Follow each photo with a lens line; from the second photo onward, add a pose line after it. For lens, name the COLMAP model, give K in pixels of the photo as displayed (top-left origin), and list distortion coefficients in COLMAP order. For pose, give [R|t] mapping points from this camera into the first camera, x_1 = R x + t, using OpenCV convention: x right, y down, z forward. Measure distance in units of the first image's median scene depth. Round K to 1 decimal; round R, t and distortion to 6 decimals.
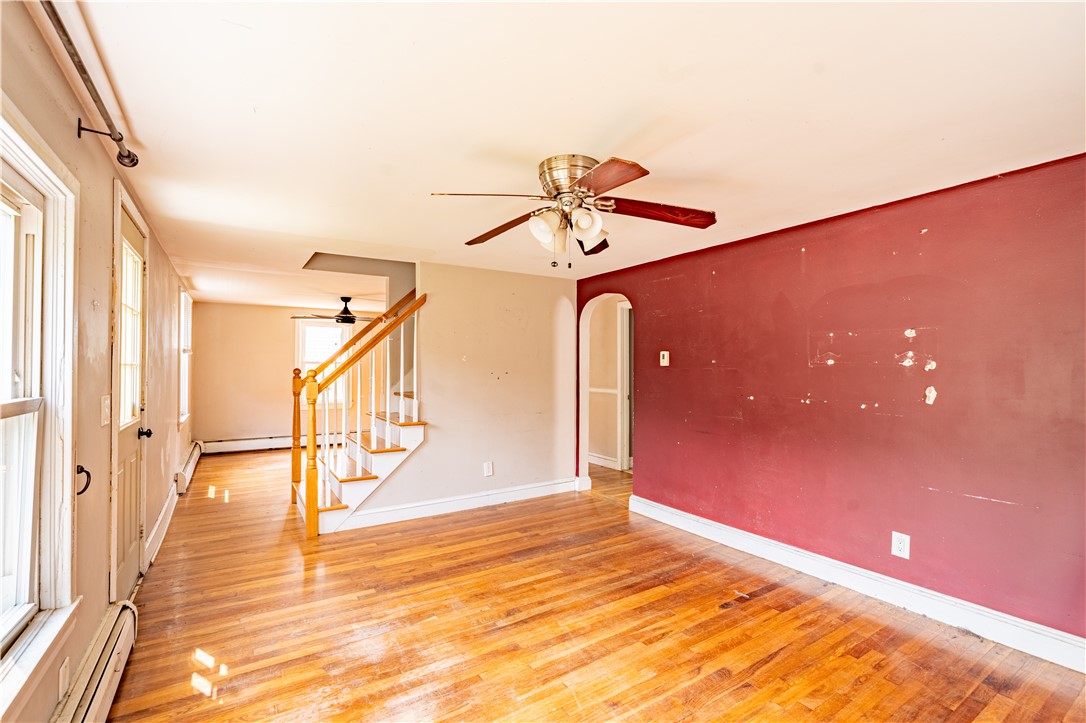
lens RADIAL K [[484.4, 0, 539.8], [0, 484.4, 361.5], [0, 0, 1]] dist [-0.008035, 0.000082]
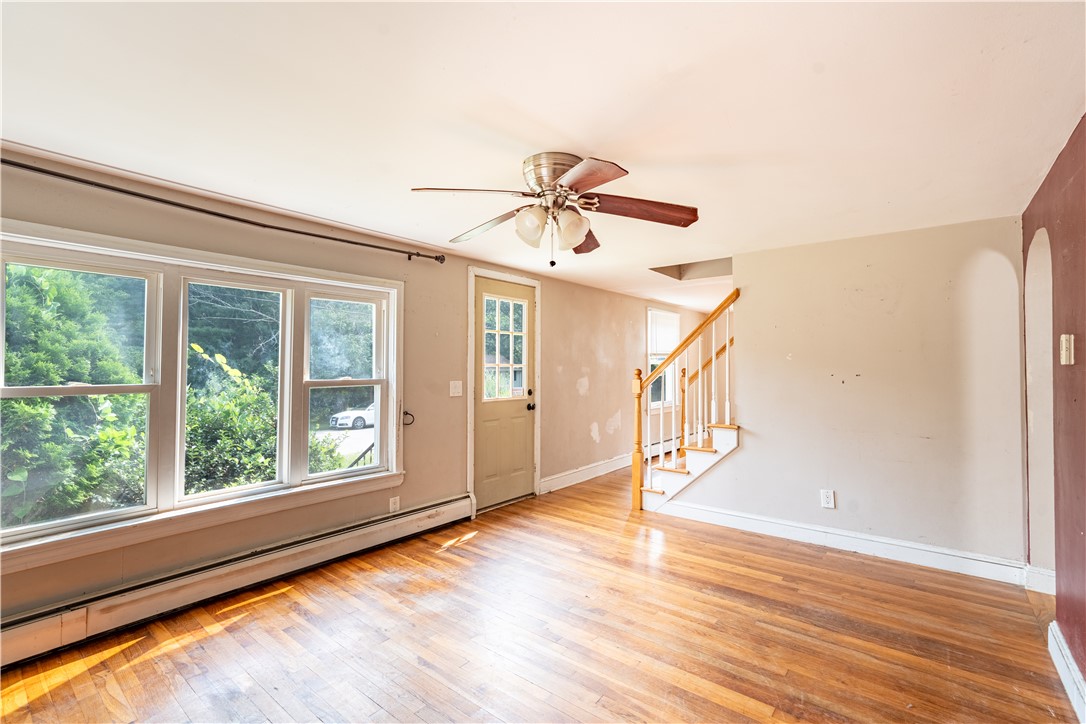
lens RADIAL K [[486.4, 0, 545.1], [0, 486.4, 361.6], [0, 0, 1]] dist [-0.000870, 0.000326]
pose [[0.328339, -0.010539, -0.944501, 0.814092], [0.007014, 0.999937, -0.008720, 0.009262], [0.944534, -0.003761, 0.328393, 0.536403]]
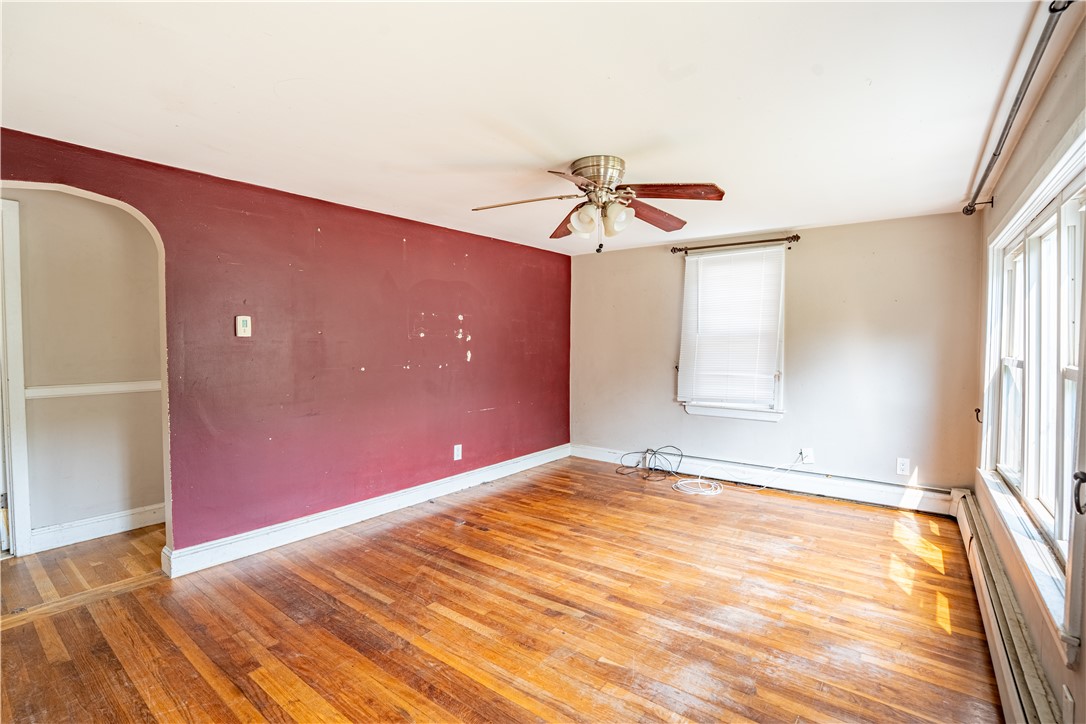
lens RADIAL K [[504.2, 0, 539.9], [0, 504.2, 362.2], [0, 0, 1]] dist [-0.076984, 0.028392]
pose [[-0.335853, -0.042597, 0.940951, -0.839893], [-0.012139, 0.999090, 0.040896, 0.016355], [-0.941836, 0.002313, -0.336064, 1.253423]]
